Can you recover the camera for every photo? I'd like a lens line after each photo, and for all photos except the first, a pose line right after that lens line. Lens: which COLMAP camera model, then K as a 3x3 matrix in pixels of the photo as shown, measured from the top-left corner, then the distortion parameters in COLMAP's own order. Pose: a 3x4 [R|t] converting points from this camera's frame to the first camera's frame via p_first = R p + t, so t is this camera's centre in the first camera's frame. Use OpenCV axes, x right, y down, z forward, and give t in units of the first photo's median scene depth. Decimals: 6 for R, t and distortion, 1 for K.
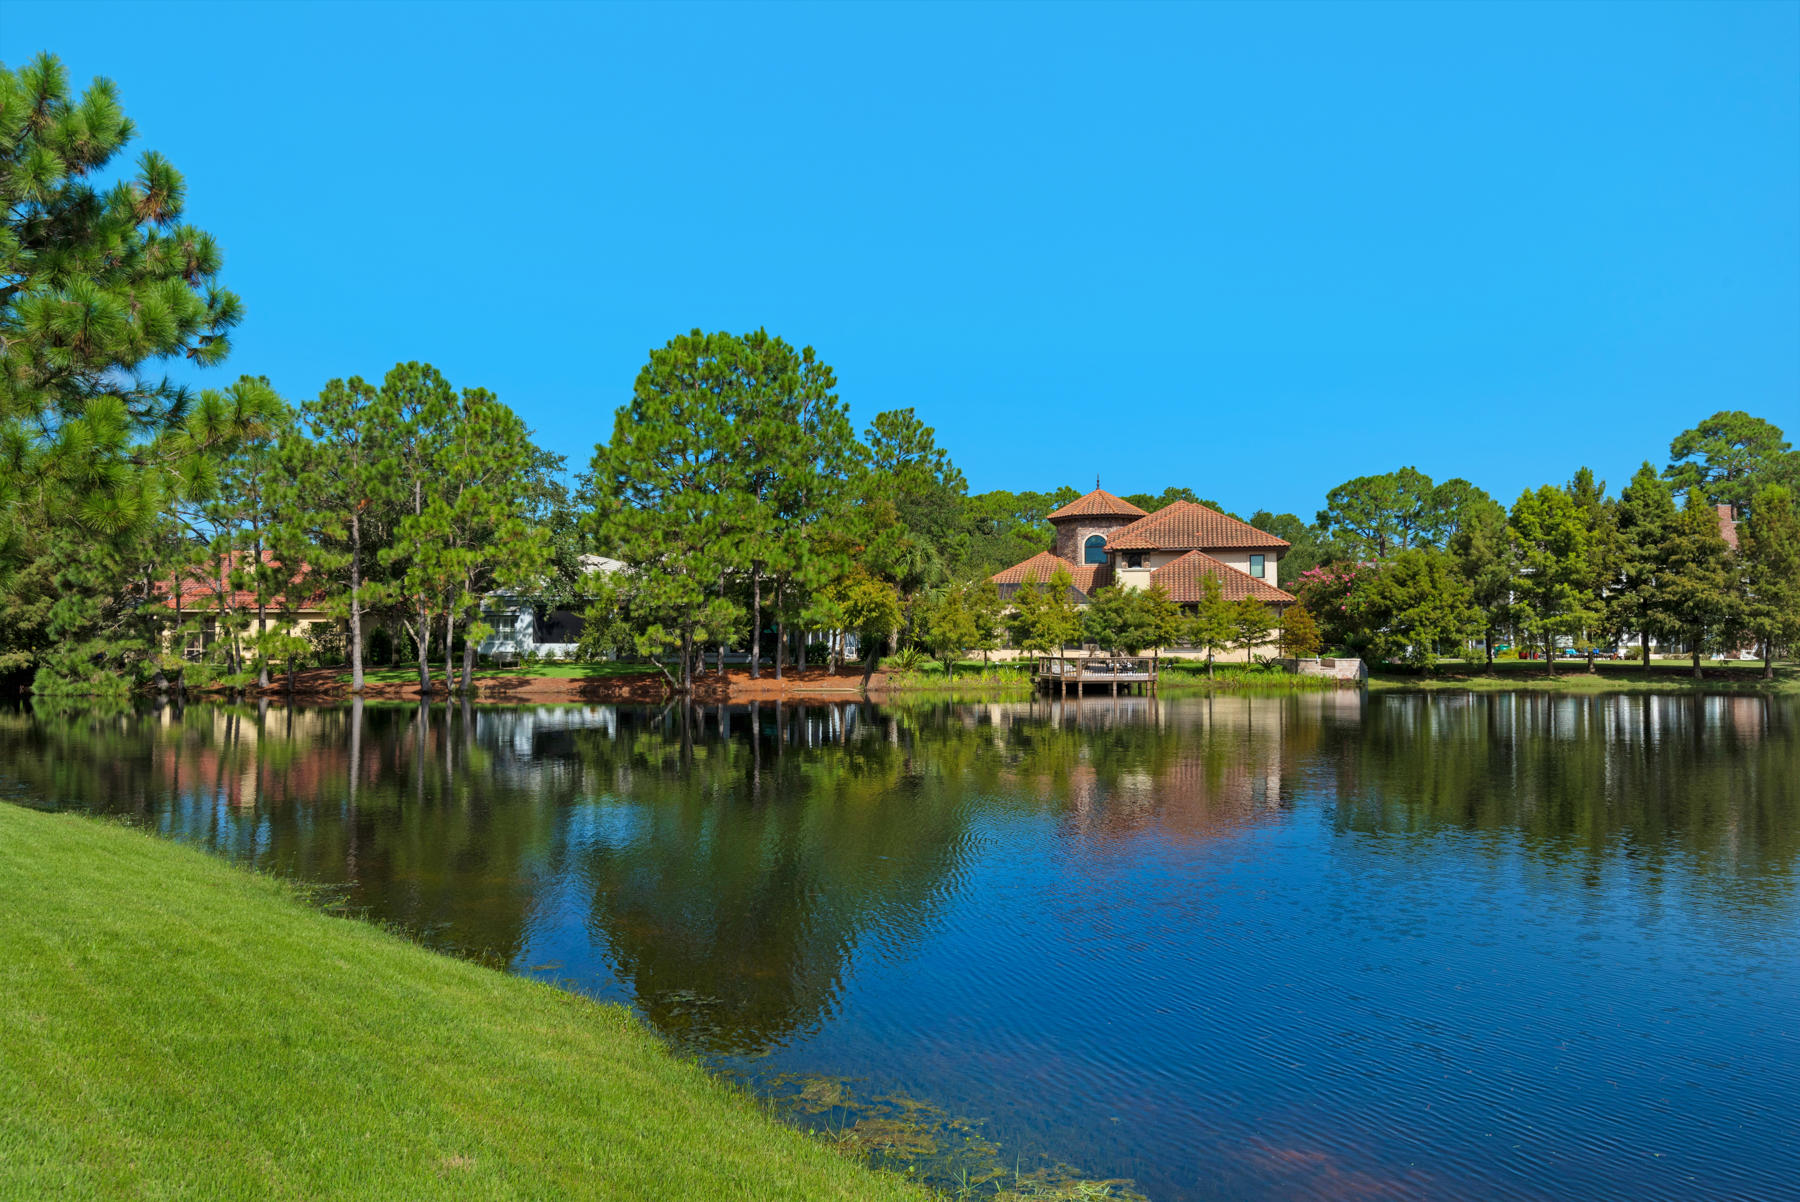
lens RADIAL K [[1248.6, 0, 900.0], [0, 1248.6, 601.0], [0, 0, 1]] dist [-0.005394, 0.000606]
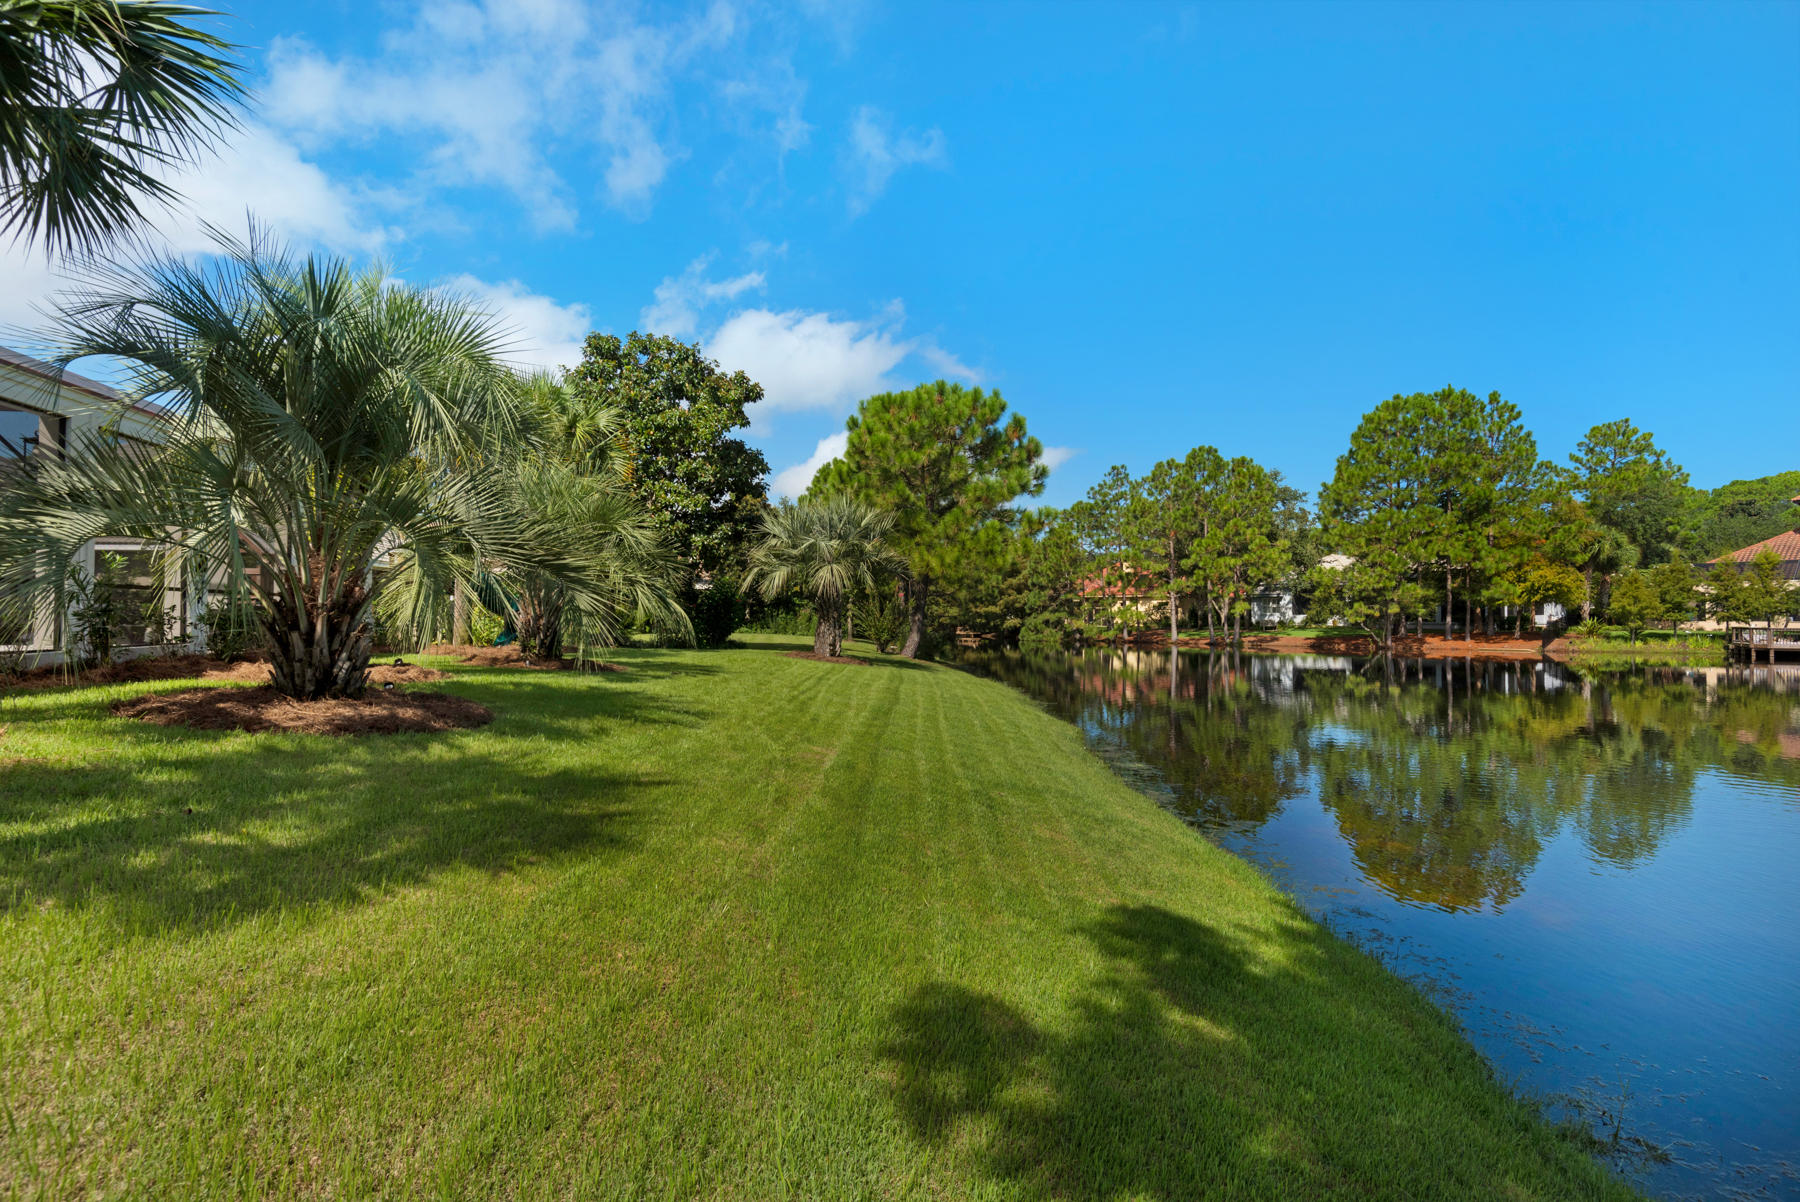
lens RADIAL K [[897.7, 0, 900.0], [0, 897.7, 601.0], [0, 0, 1]] dist [0.000802, -0.018670]
pose [[0.713669, -0.009352, -0.700420, 0.149361], [0.021387, 0.999736, 0.008443, -0.002874], [0.700156, -0.021006, 0.713681, -0.134563]]
